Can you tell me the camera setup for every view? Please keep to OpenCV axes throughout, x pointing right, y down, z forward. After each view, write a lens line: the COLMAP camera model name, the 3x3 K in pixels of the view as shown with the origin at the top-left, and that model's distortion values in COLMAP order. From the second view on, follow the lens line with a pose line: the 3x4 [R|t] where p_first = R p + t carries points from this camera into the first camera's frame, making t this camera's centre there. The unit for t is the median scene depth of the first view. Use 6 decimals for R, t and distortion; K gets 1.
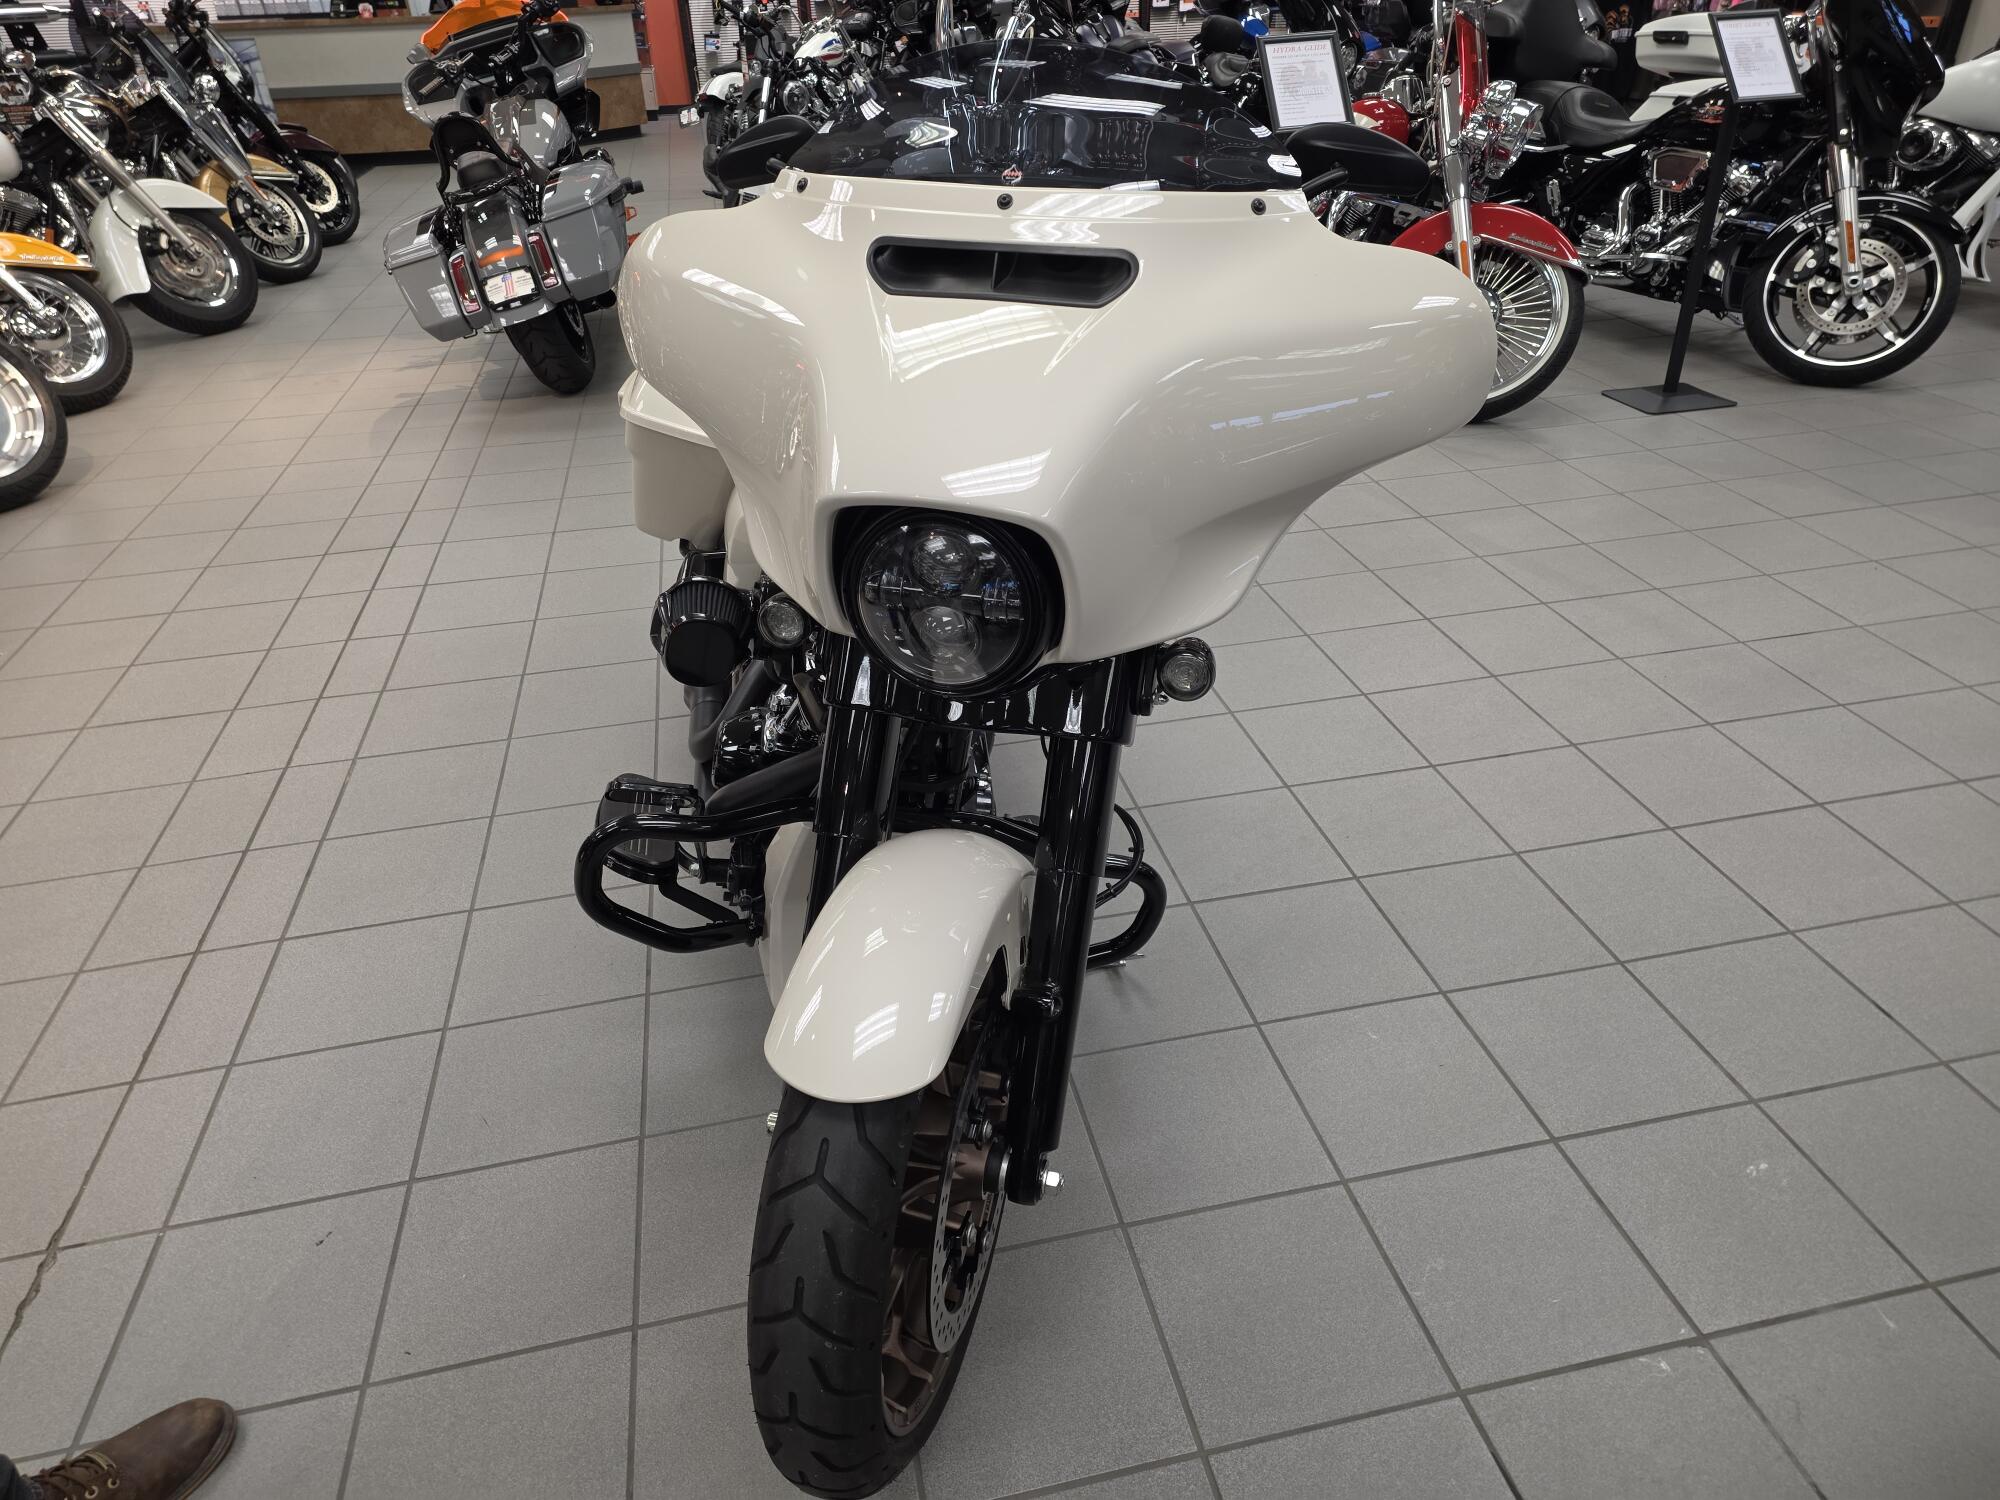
lens RADIAL K [[1338.9, 0, 1027.2], [0, 1338.9, 701.4], [0, 0, 1]] dist [0.064426, -0.047941]
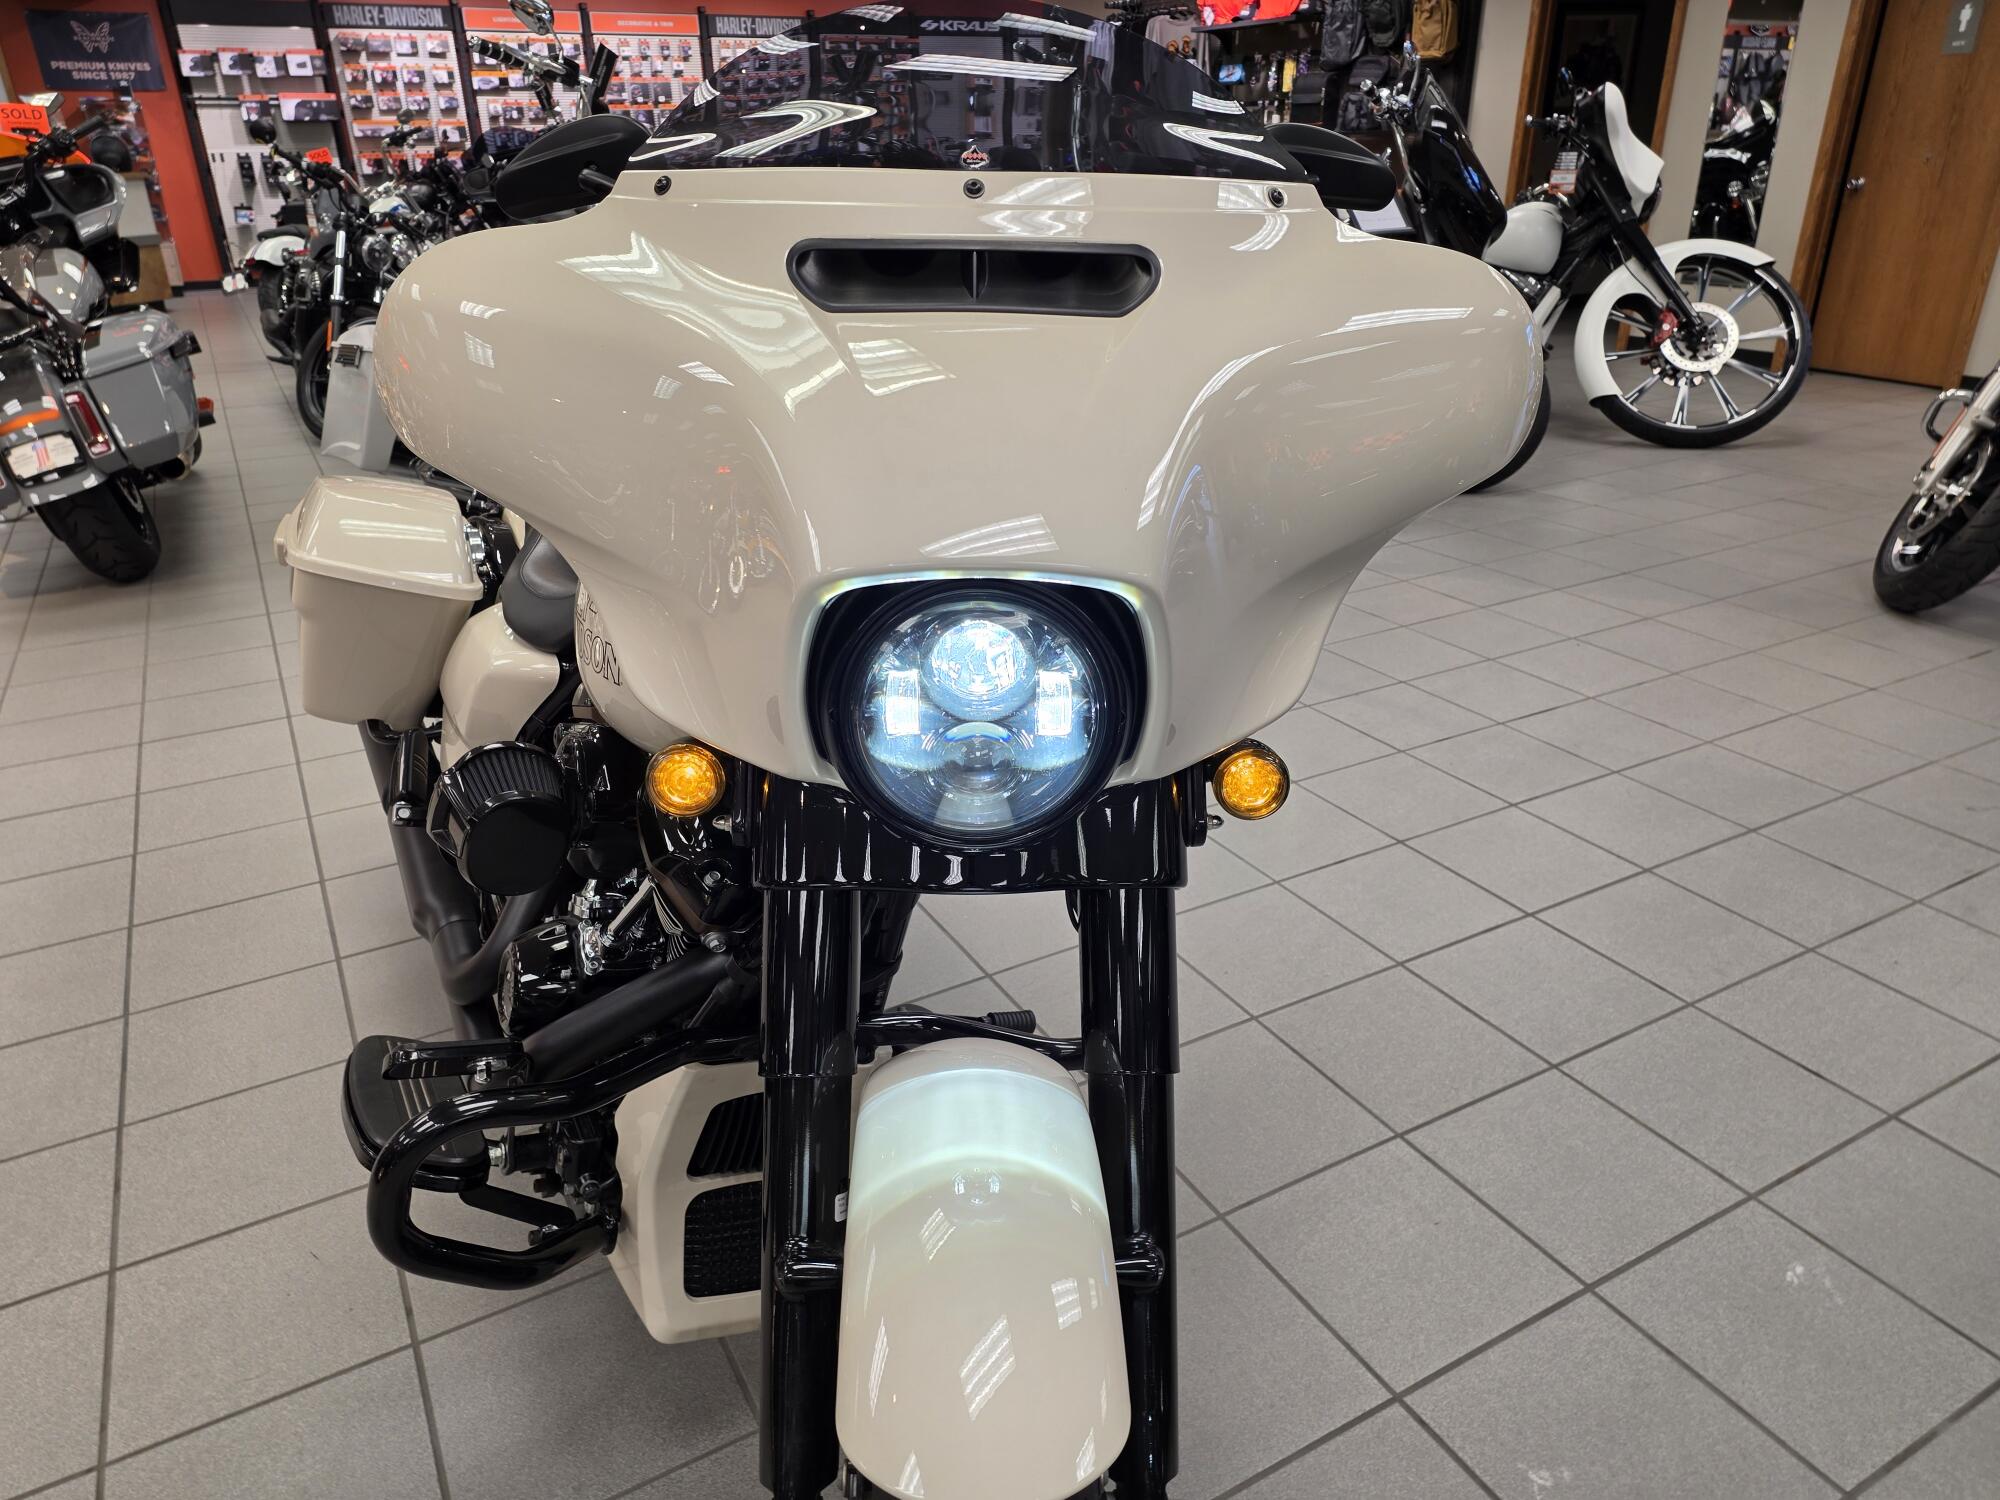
lens RADIAL K [[1335.8, 0, 997.6], [0, 1335.8, 724.8], [0, 0, 1]] dist [0.046833, -0.025871]
pose [[0.957990, -0.100830, 0.268494, -0.067914], [0.128520, 0.987831, -0.087591, -0.001969], [-0.256395, 0.118418, 0.959291, 0.089724]]
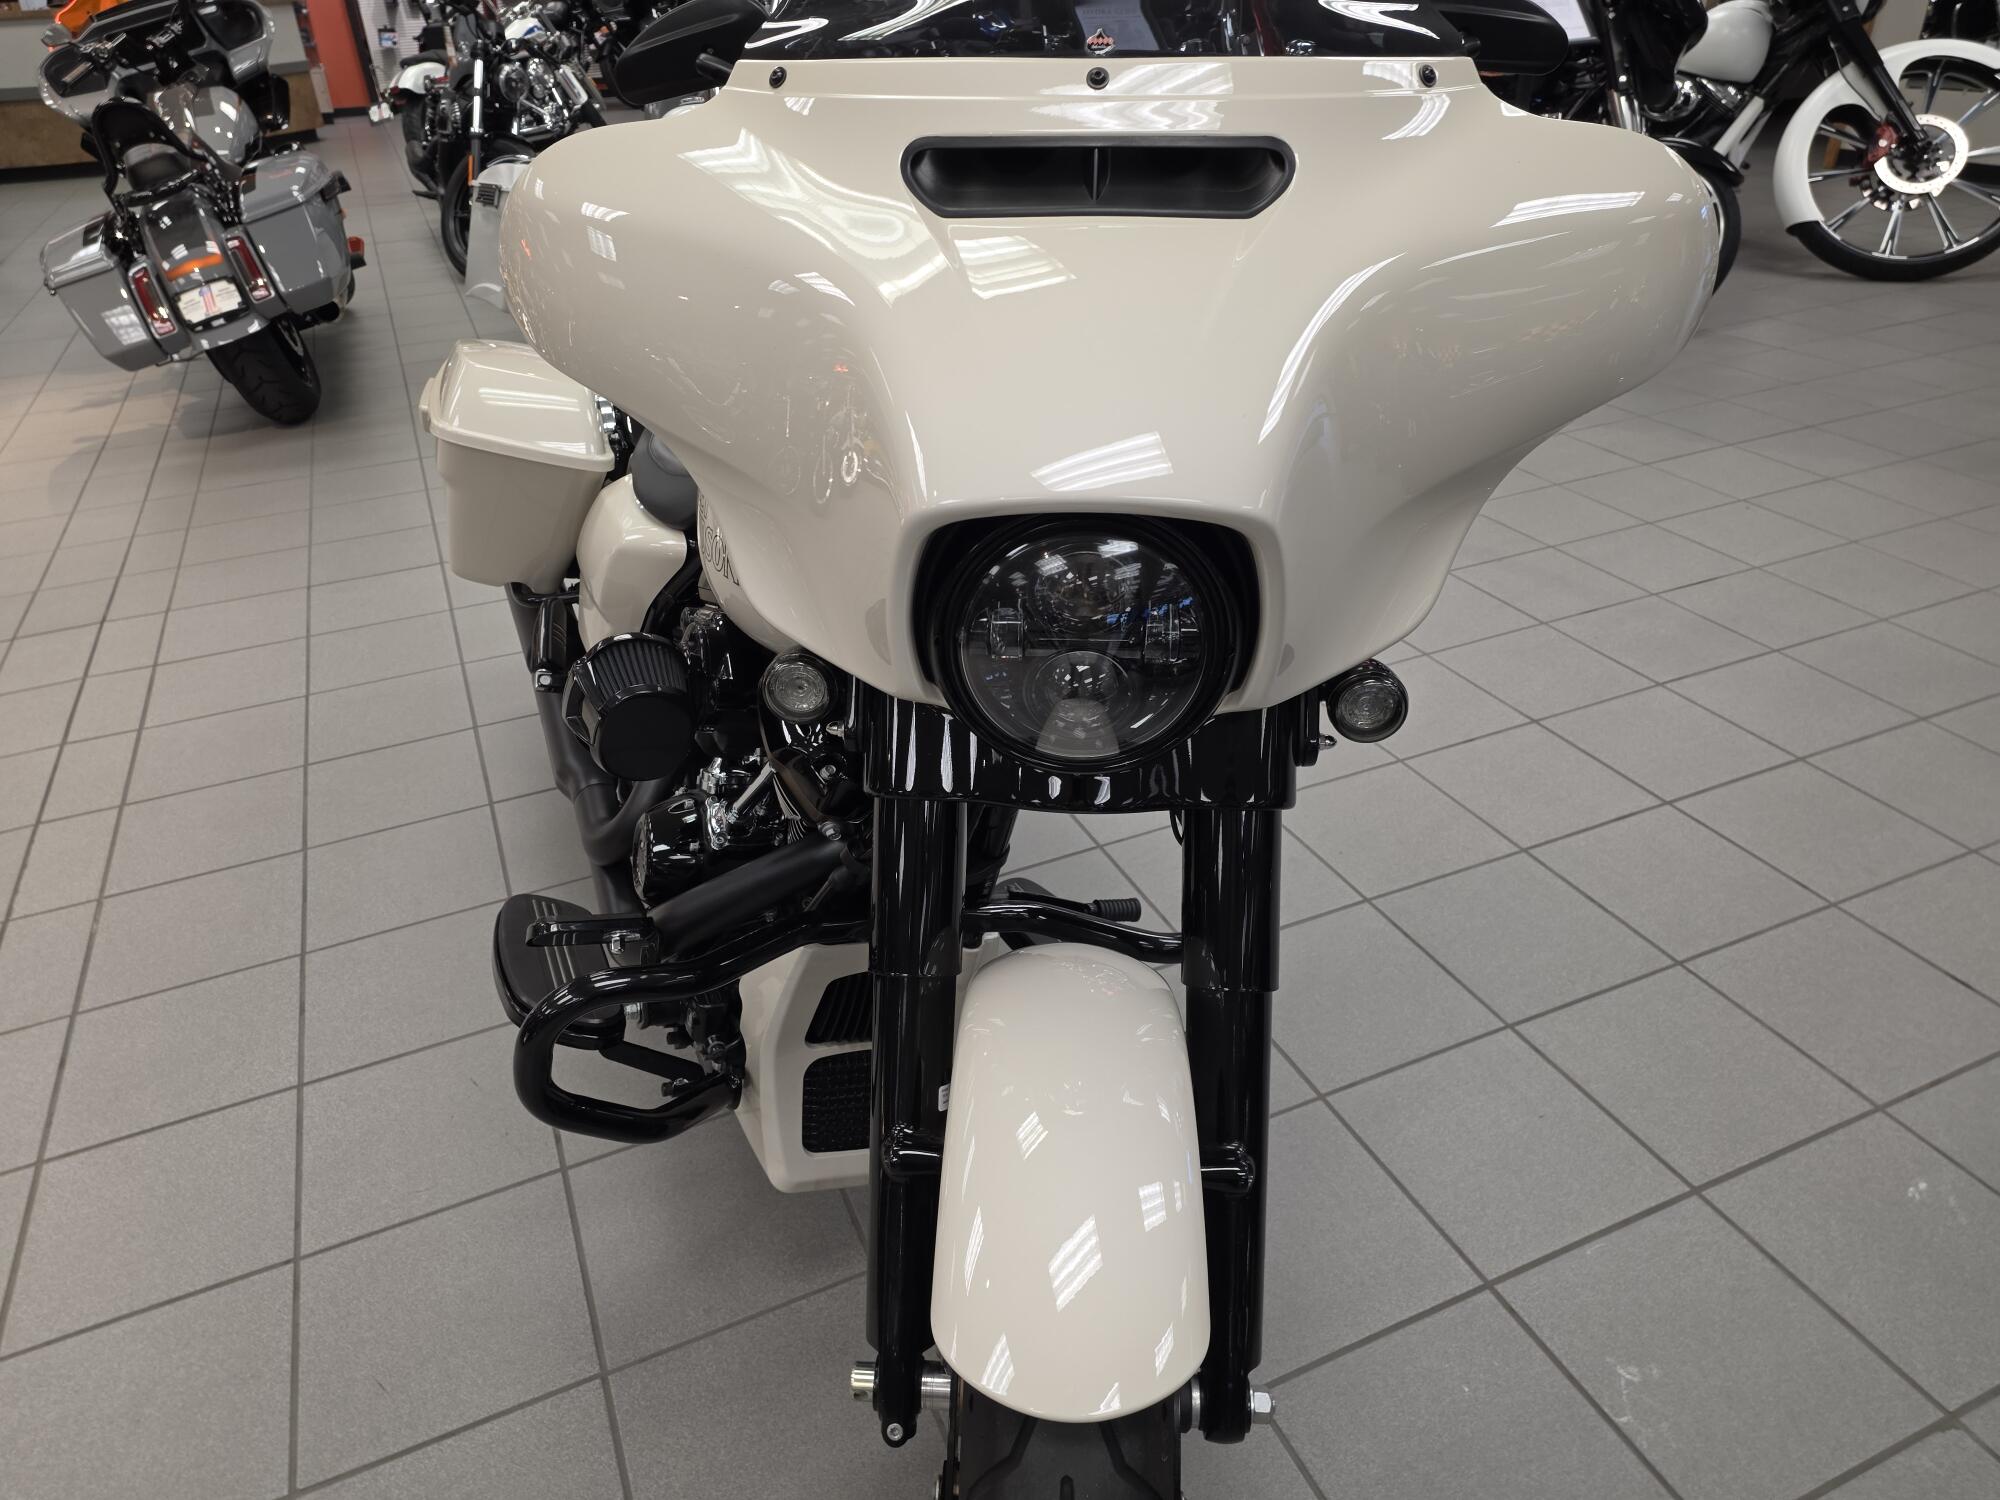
lens RADIAL K [[1330.5, 0, 991.0], [0, 1330.5, 709.7], [0, 0, 1]] dist [0.058034, -0.039101]
pose [[0.981933, -0.101874, 0.159464, -0.063348], [0.100894, 0.994795, 0.014250, -0.015504], [-0.160086, 0.002096, 0.987101, 0.088430]]
